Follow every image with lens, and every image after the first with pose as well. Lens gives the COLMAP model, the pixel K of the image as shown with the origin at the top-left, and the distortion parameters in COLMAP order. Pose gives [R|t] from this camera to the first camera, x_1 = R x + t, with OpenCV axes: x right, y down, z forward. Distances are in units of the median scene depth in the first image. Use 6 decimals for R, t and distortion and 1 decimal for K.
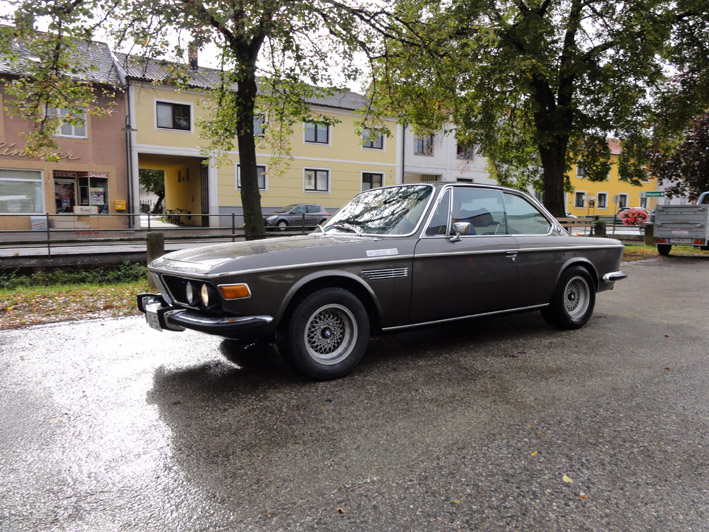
lens RADIAL K [[497.9, 0, 356.0], [0, 497.9, 268.4], [0, 0, 1]] dist [0.002625, 0.001400]
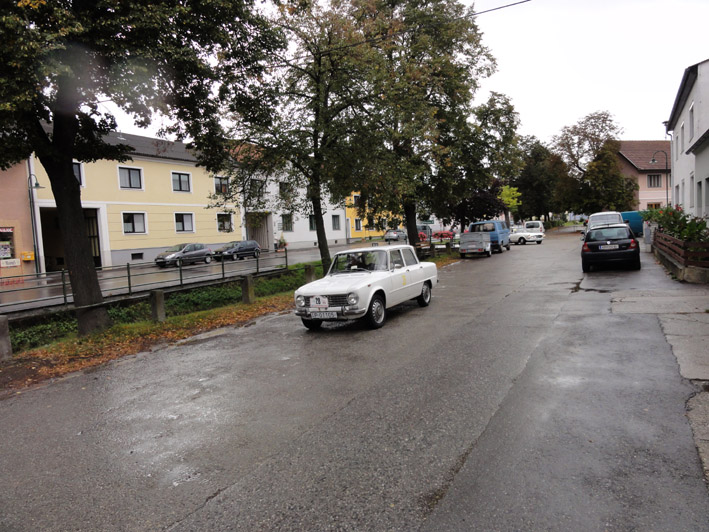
lens RADIAL K [[499.0, 0, 354.5], [0, 499.0, 266.0], [0, 0, 1]] dist [0.011475, 0.003102]
pose [[0.876453, -0.090778, 0.472853, -0.361204], [0.115749, 0.992991, -0.023912, 0.001583], [-0.467368, 0.075690, 0.880817, -0.279428]]
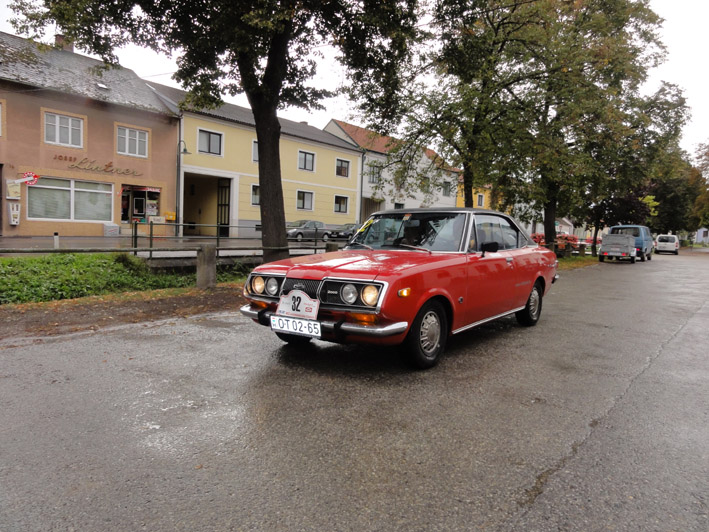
lens RADIAL K [[497.9, 0, 356.0], [0, 497.9, 268.4], [0, 0, 1]] dist [0.002625, 0.001400]
pose [[0.948564, 0.008070, 0.316483, -0.419941], [-0.000410, 0.999706, -0.024261, 0.022305], [-0.316586, 0.022883, 0.948288, -0.230324]]
